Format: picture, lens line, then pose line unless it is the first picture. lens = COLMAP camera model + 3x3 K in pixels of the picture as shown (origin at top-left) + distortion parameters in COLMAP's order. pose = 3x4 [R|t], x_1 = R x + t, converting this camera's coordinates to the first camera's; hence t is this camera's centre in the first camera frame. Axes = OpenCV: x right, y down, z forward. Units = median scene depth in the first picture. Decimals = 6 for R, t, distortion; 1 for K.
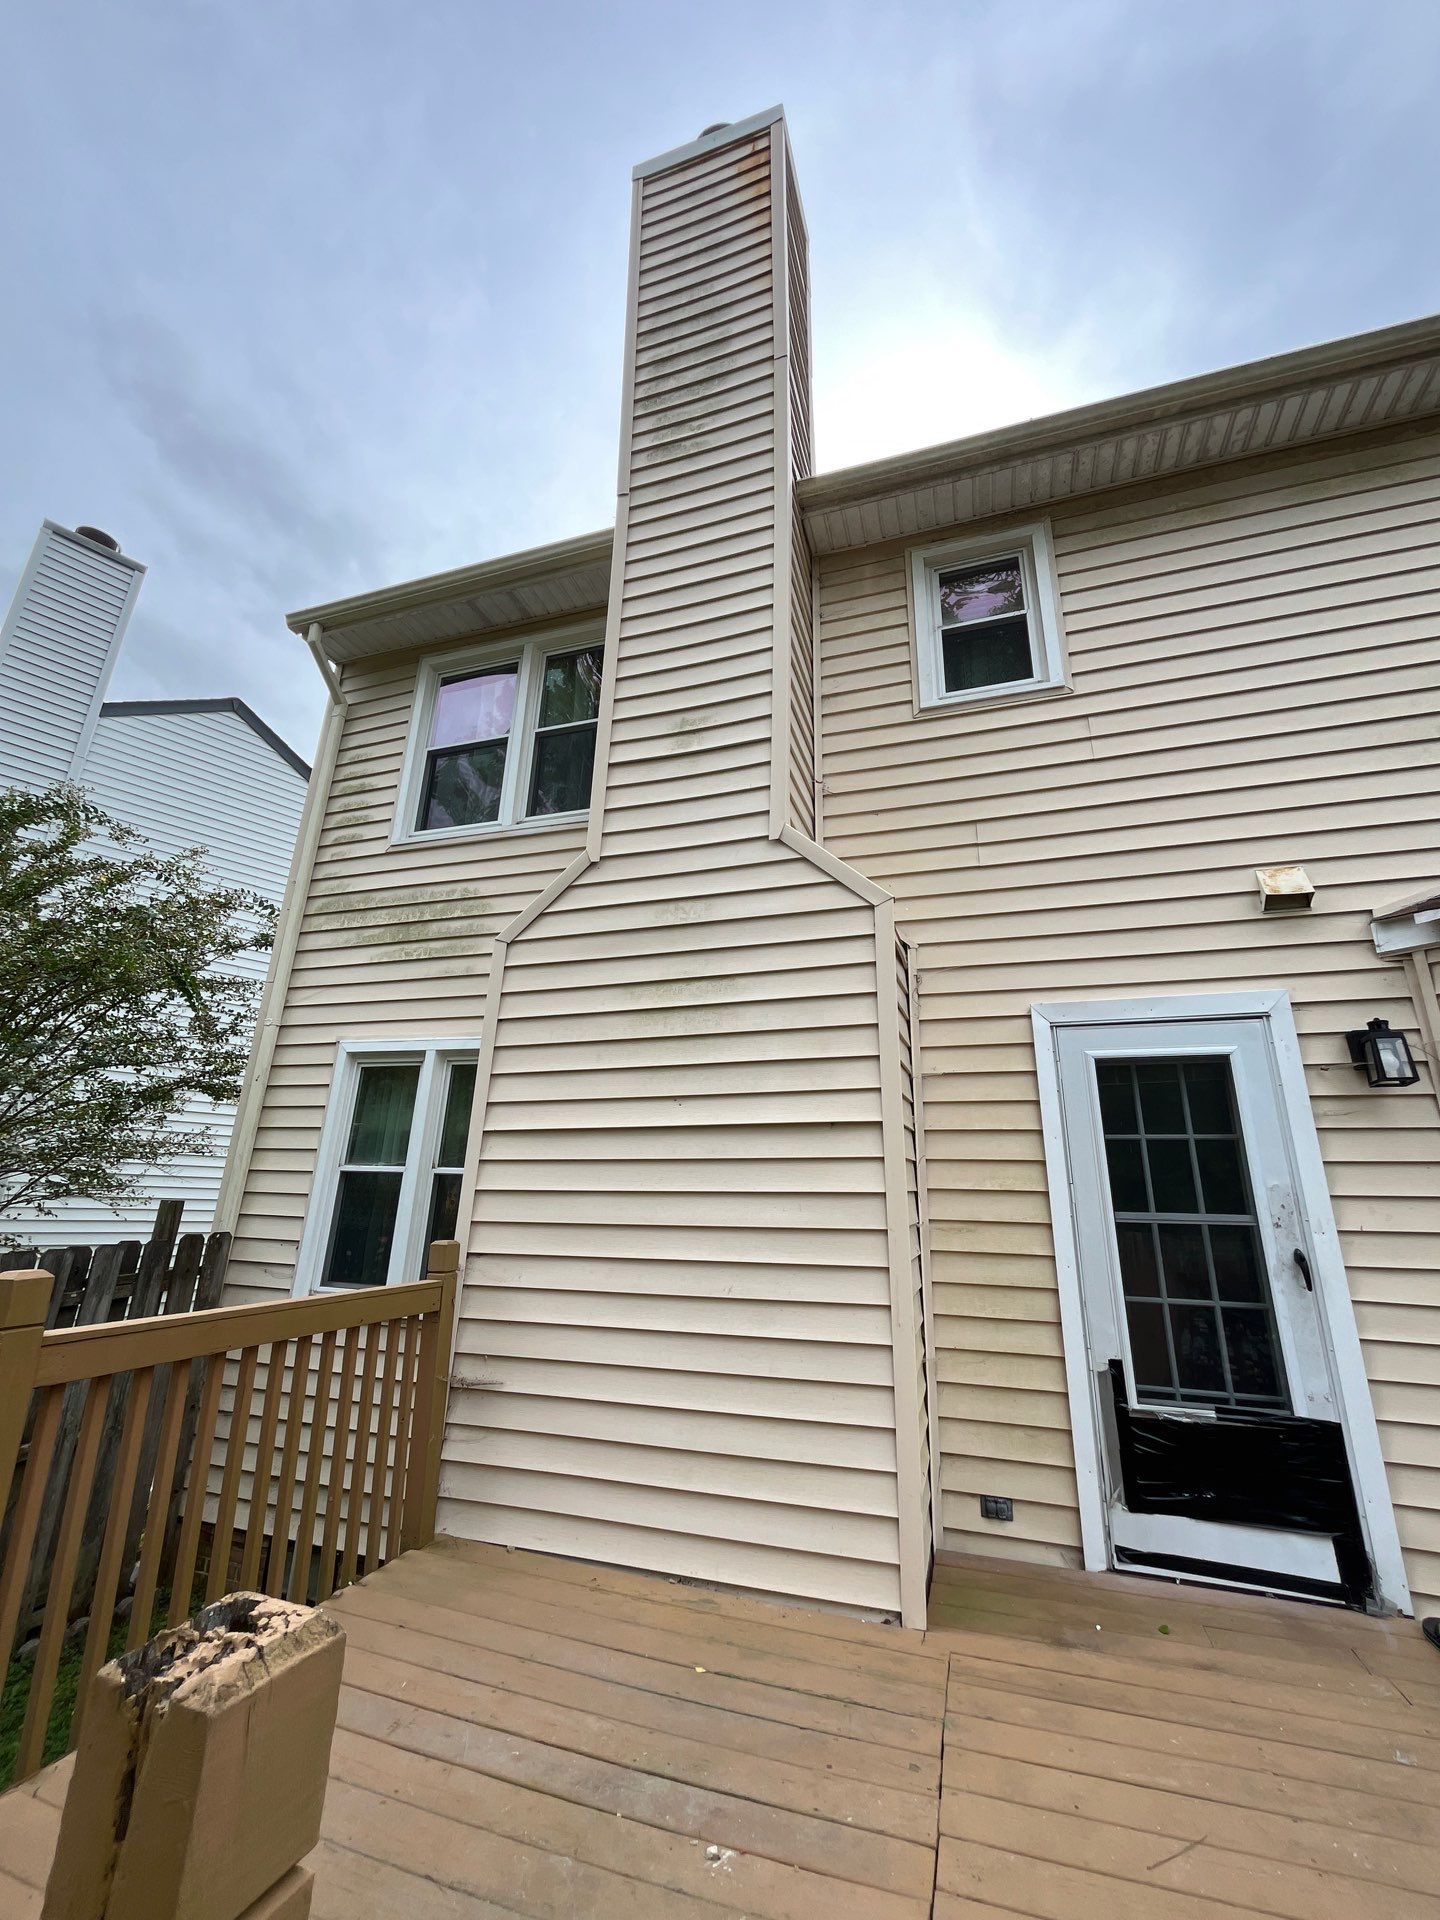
lens RADIAL K [[770.9, 0, 723.6], [0, 770.9, 954.3], [0, 0, 1]] dist [-0.003044, -0.000179]
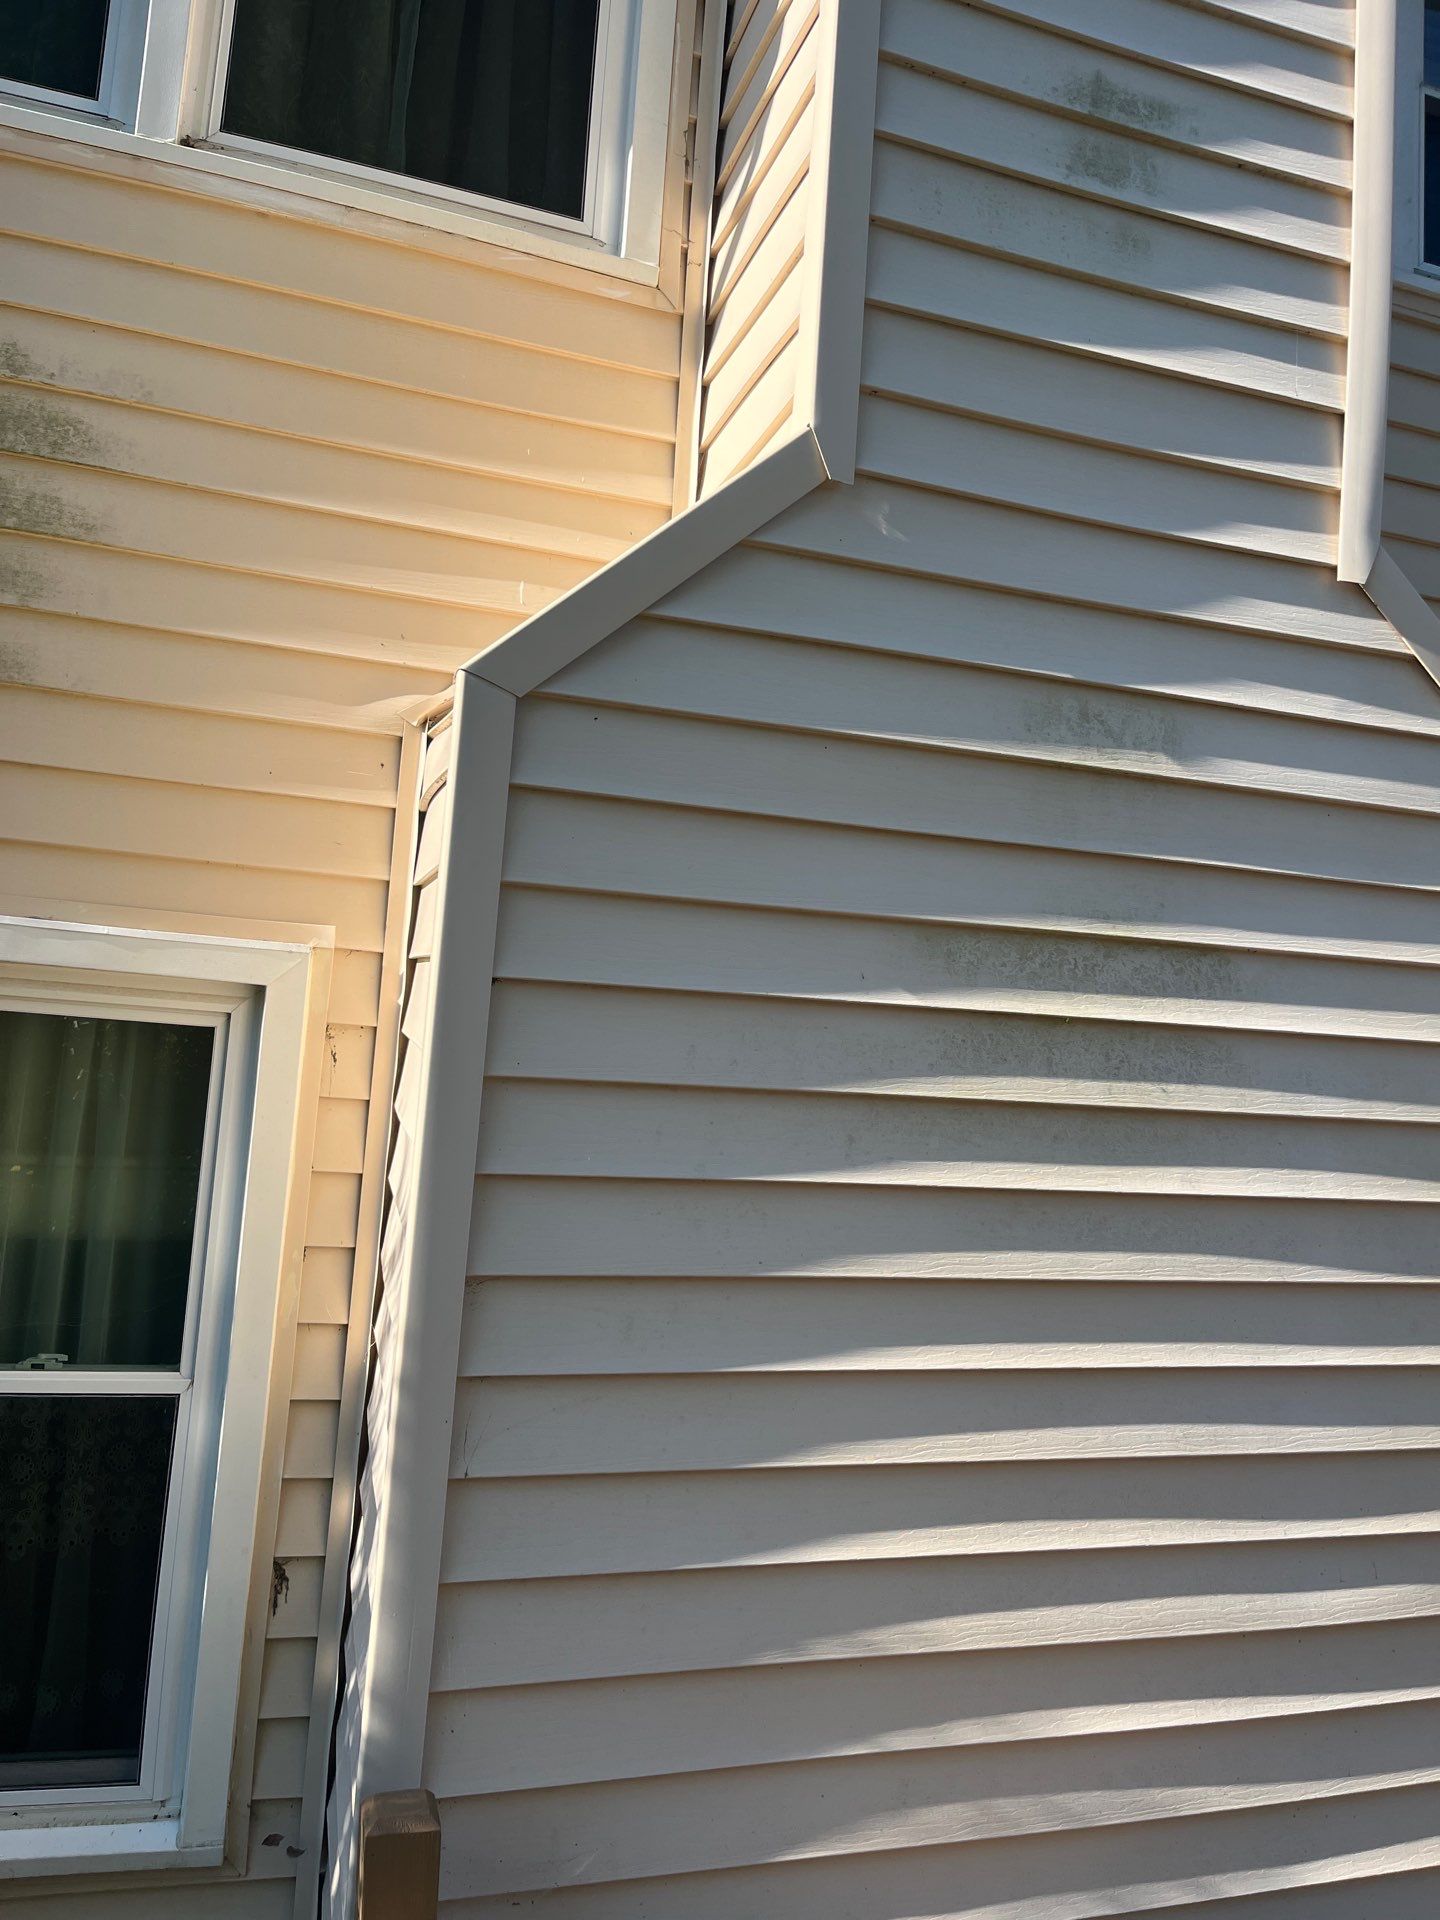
lens RADIAL K [[1442.6, 0, 720.0], [0, 1442.6, 960.0], [0, 0, 1]] dist [0.038642, -0.073907]
pose [[0.811452, 0.065360, 0.580753, -0.449971], [-0.219456, 0.955081, 0.199144, -0.038639], [-0.541650, -0.289046, 0.789346, 0.462202]]
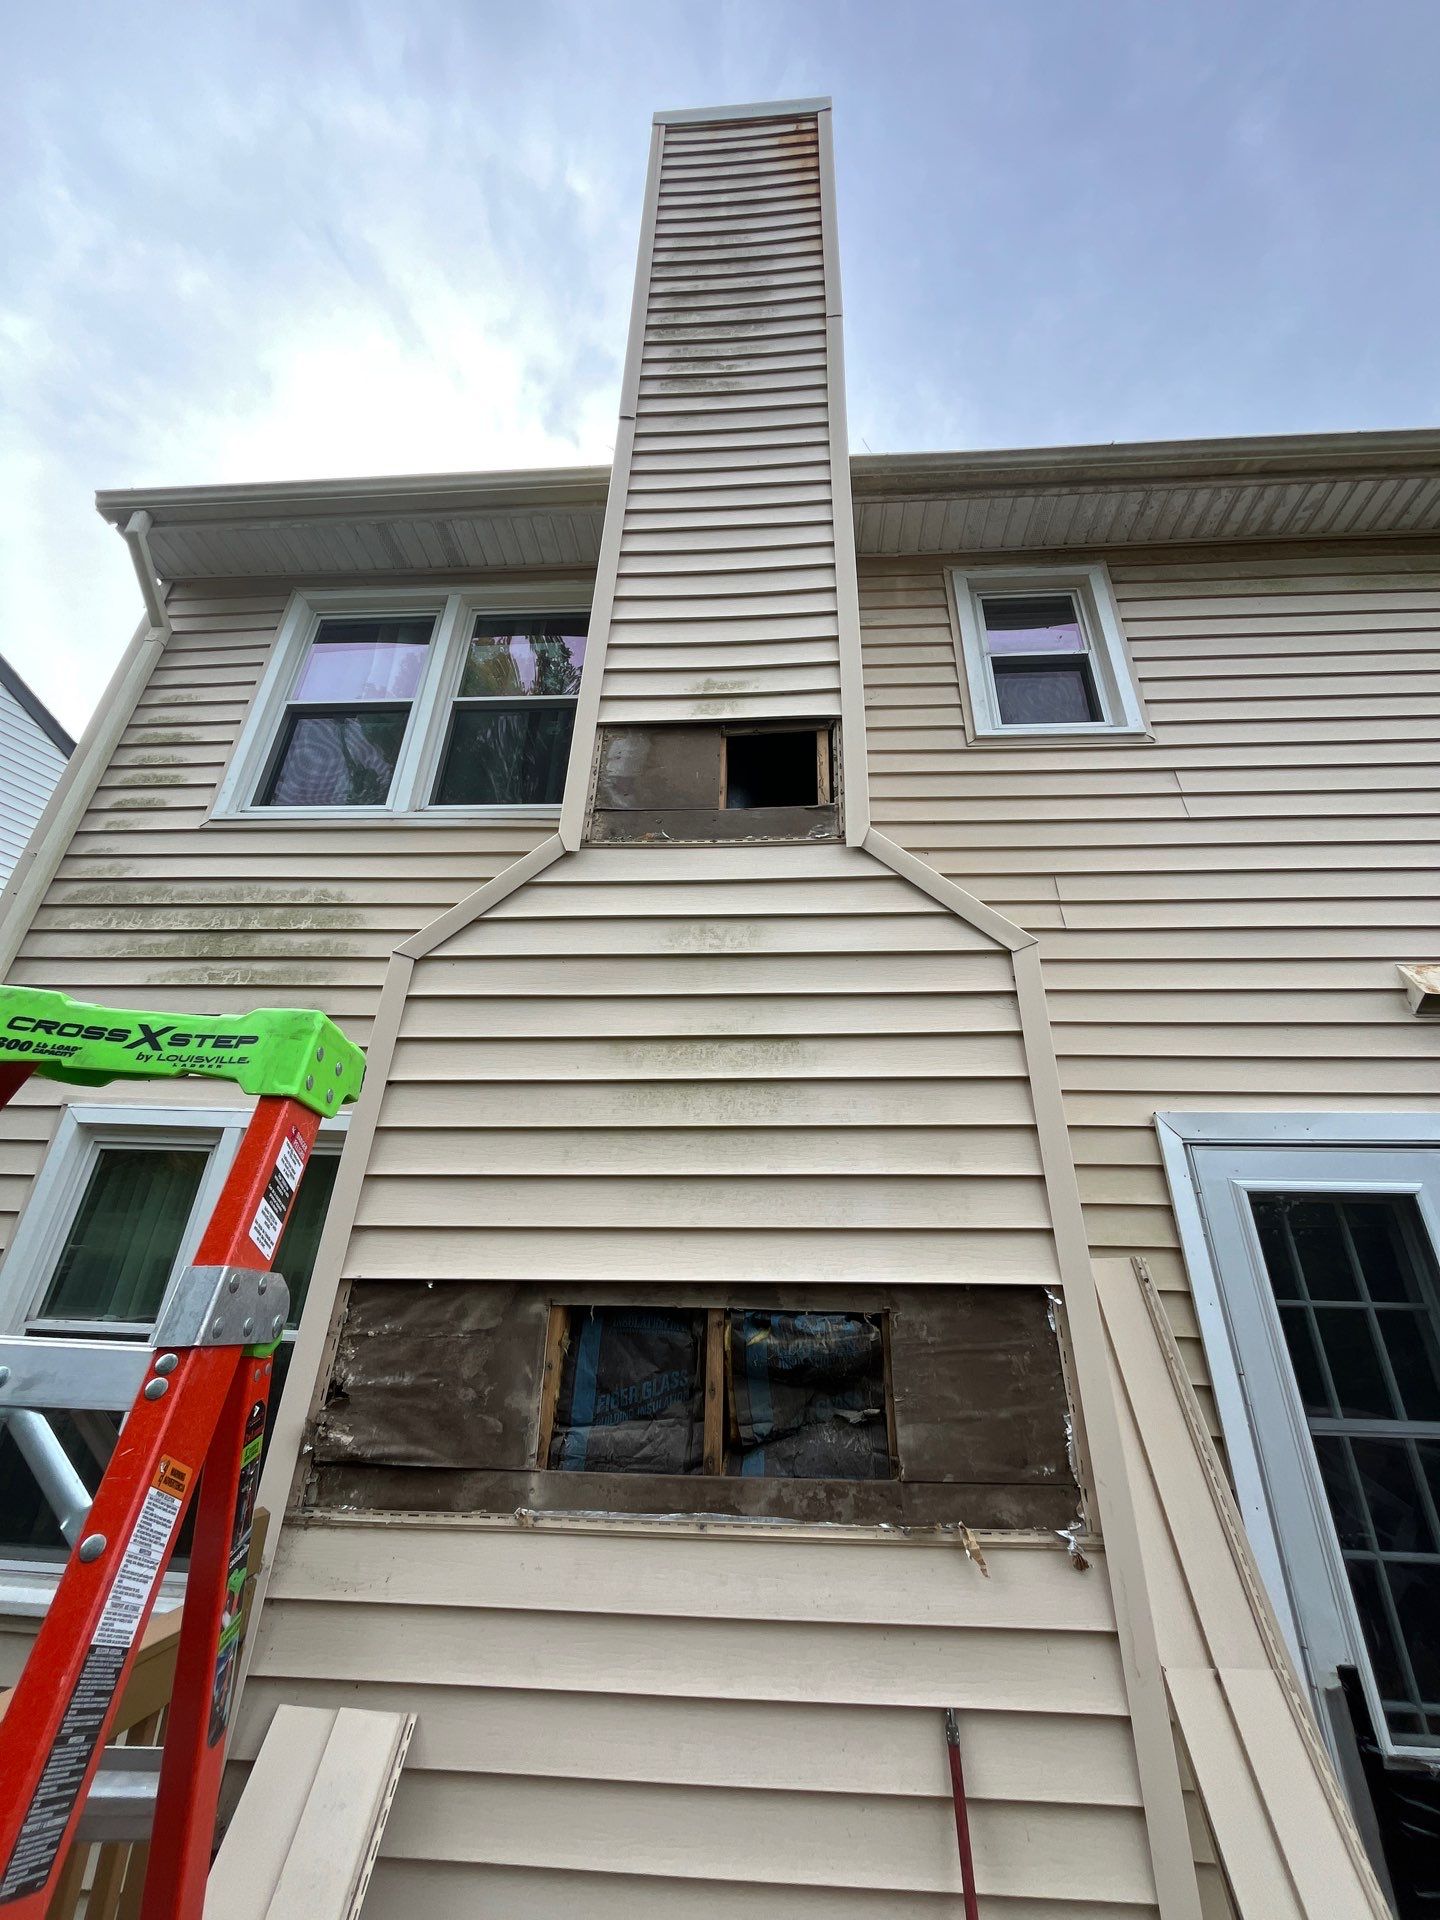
lens RADIAL K [[770.9, 0, 723.6], [0, 770.9, 954.3], [0, 0, 1]] dist [-0.003044, -0.000179]
pose [[0.968601, 0.109986, 0.222971, -0.156724], [-0.080217, 0.987116, -0.138449, 0.042059], [-0.235325, 0.116216, 0.964944, 0.299383]]
